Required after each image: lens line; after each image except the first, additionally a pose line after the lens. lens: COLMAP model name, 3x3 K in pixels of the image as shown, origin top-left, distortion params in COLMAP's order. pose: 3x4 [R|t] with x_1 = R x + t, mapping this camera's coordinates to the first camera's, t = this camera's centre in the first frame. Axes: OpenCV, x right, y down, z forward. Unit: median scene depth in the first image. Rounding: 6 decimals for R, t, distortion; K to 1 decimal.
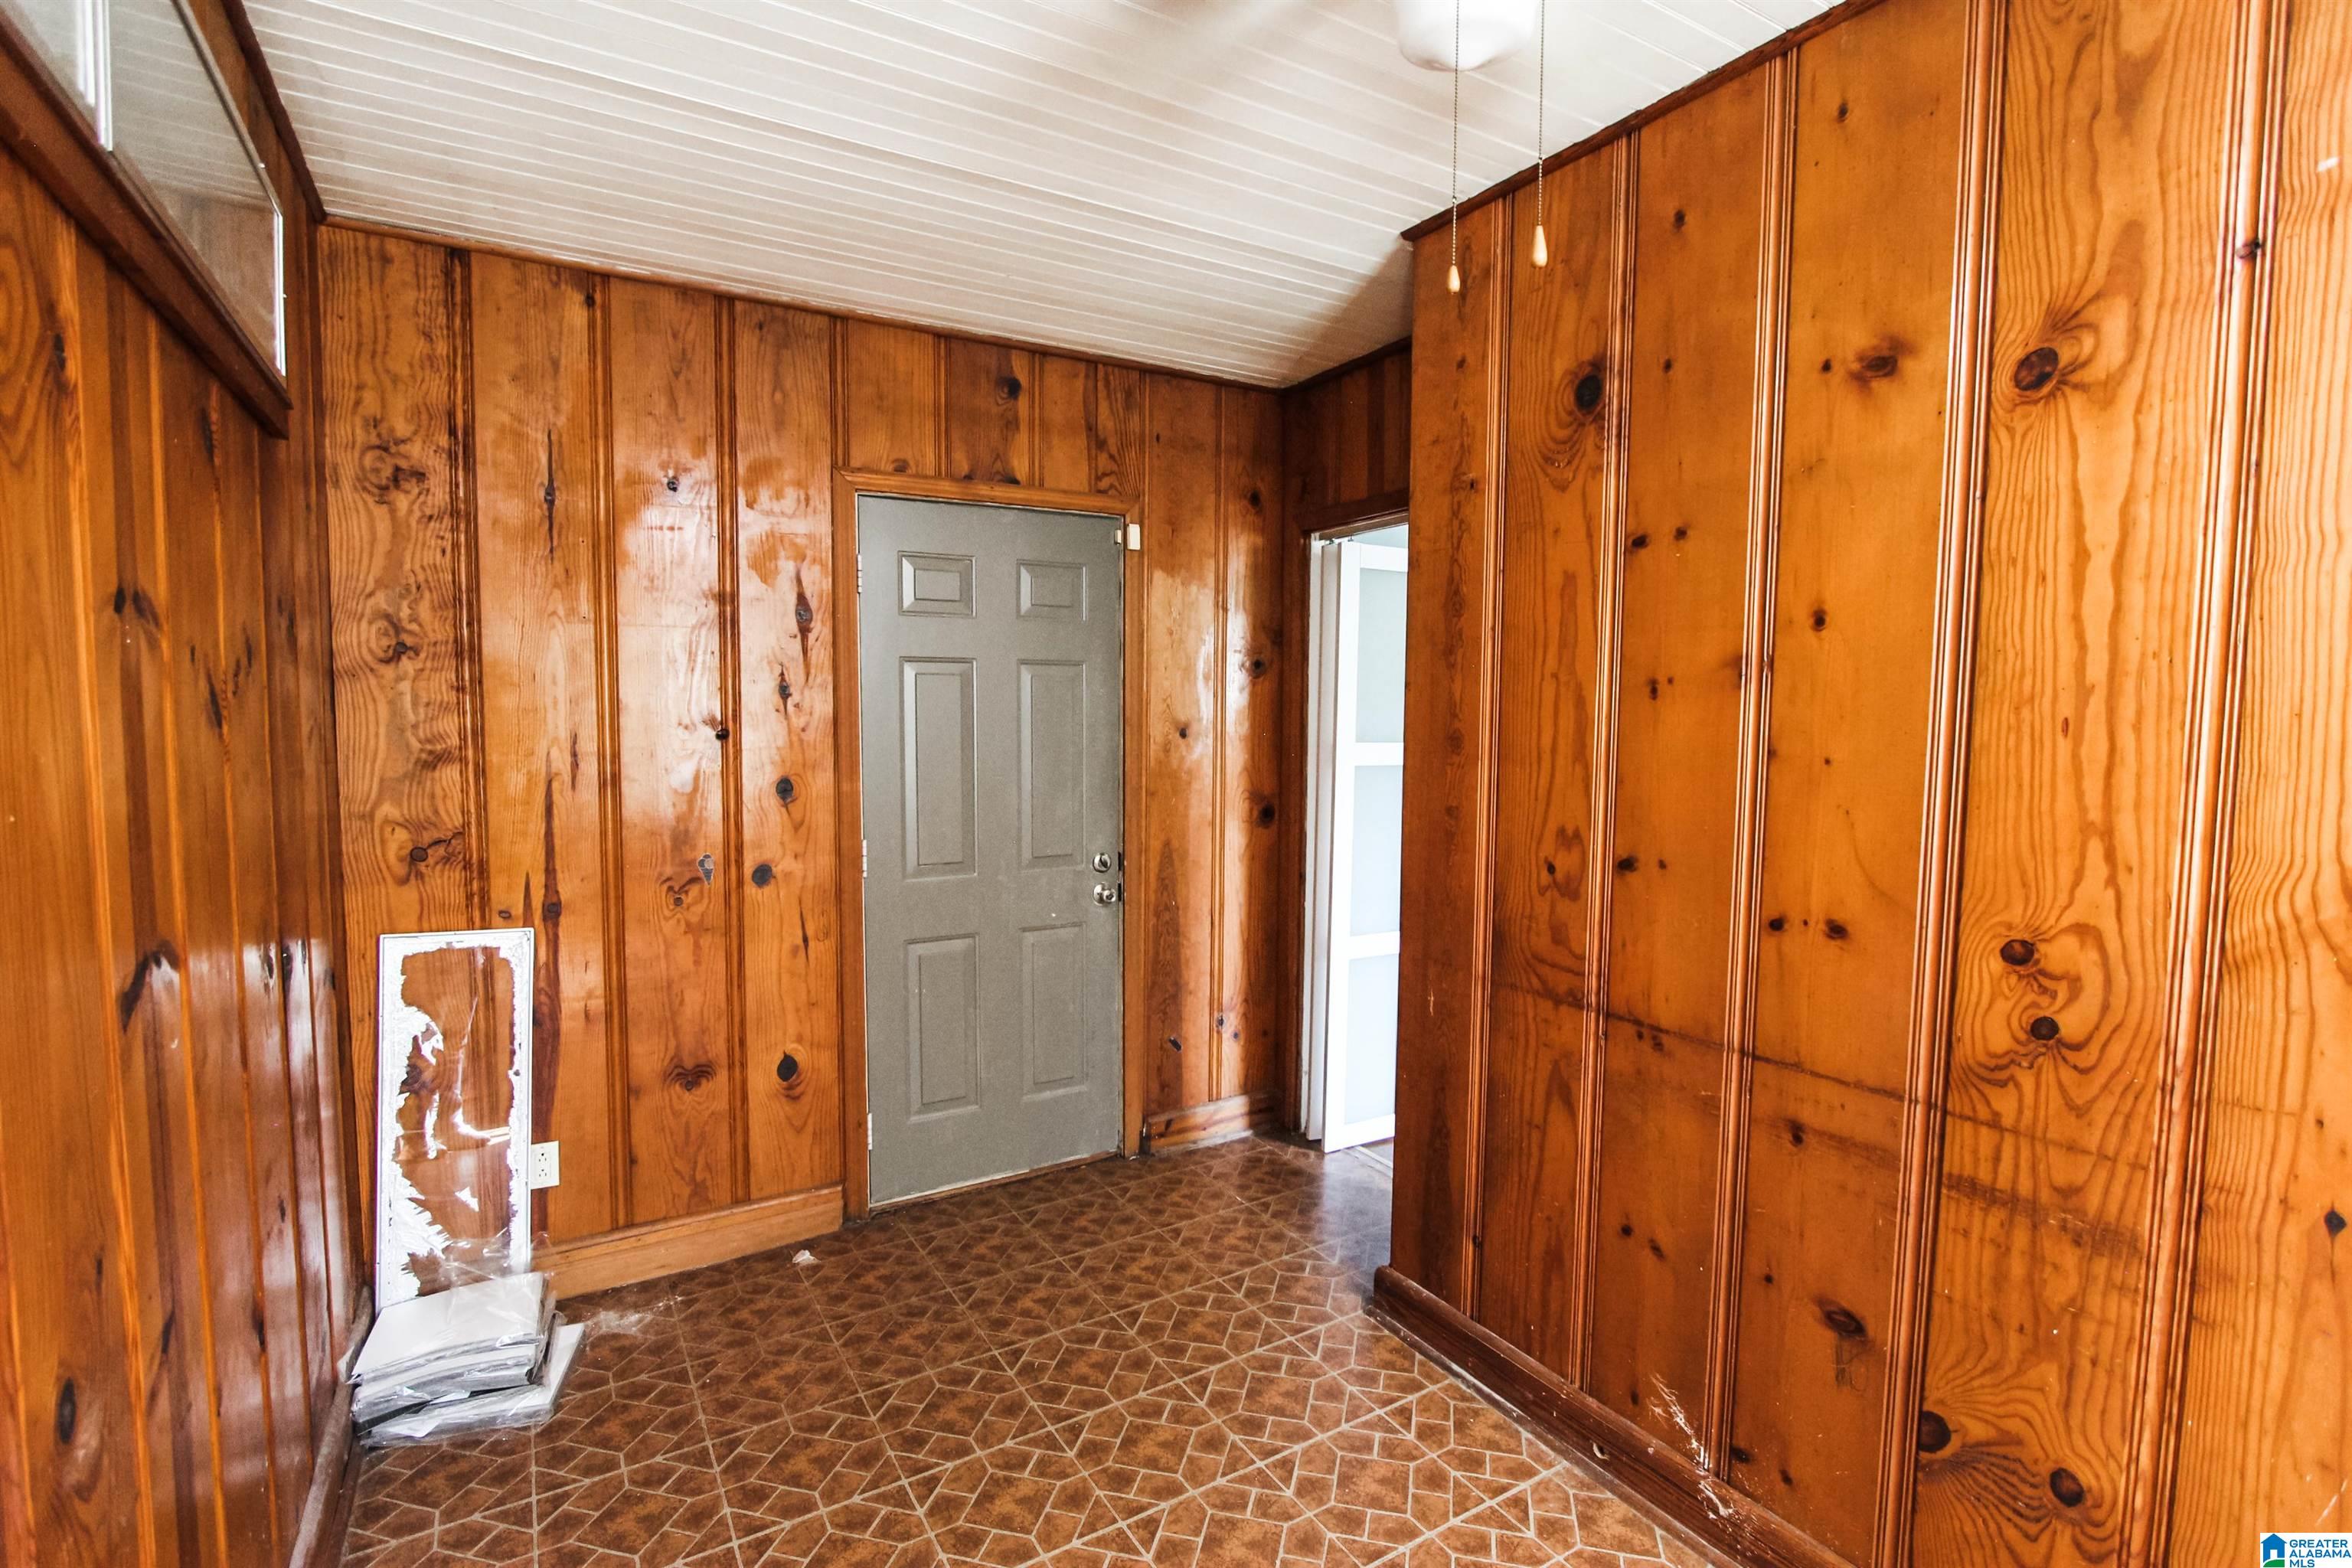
lens RADIAL K [[1081.5, 0, 1178.0], [0, 1081.5, 786.8], [0, 0, 1]] dist [-0.017303, 0.001015]
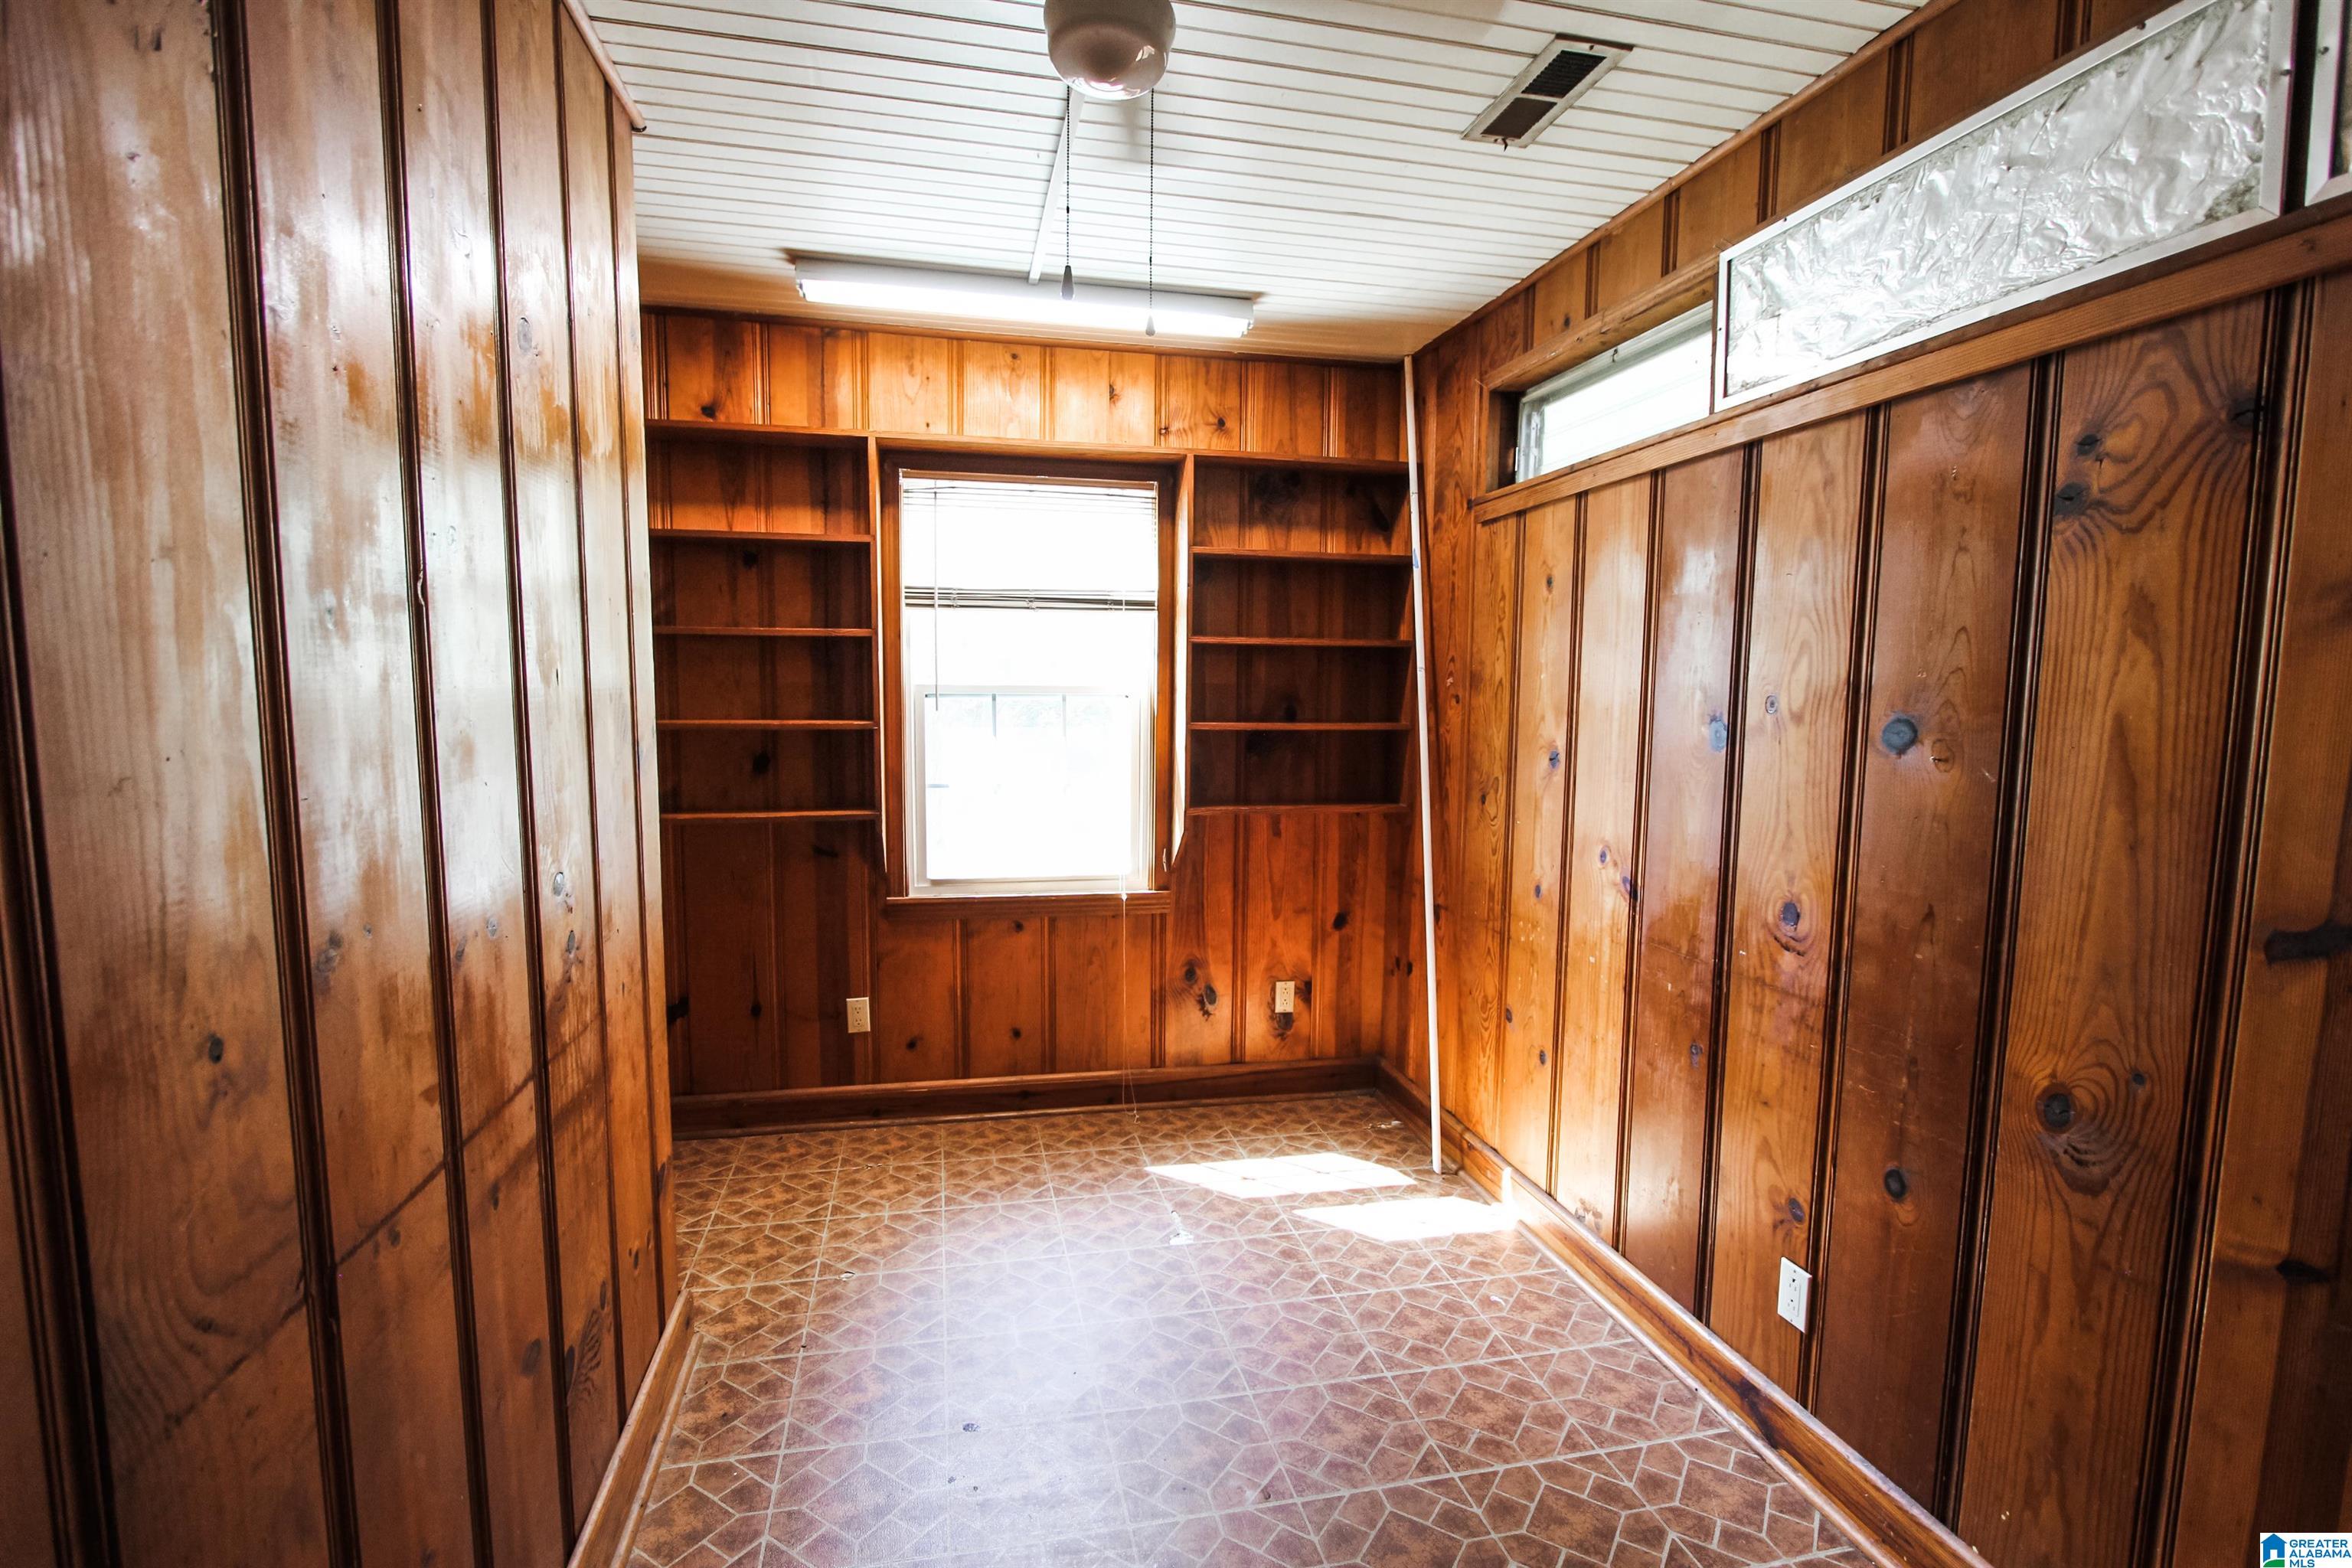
lens RADIAL K [[1086.7, 0, 1178.1], [0, 1086.7, 790.2], [0, 0, 1]] dist [-0.019215, 0.002805]
pose [[-0.949178, -0.044797, 0.311534, -0.080829], [0.007777, 0.986179, 0.165500, -0.061712], [-0.314643, 0.159512, -0.935712, 0.948705]]
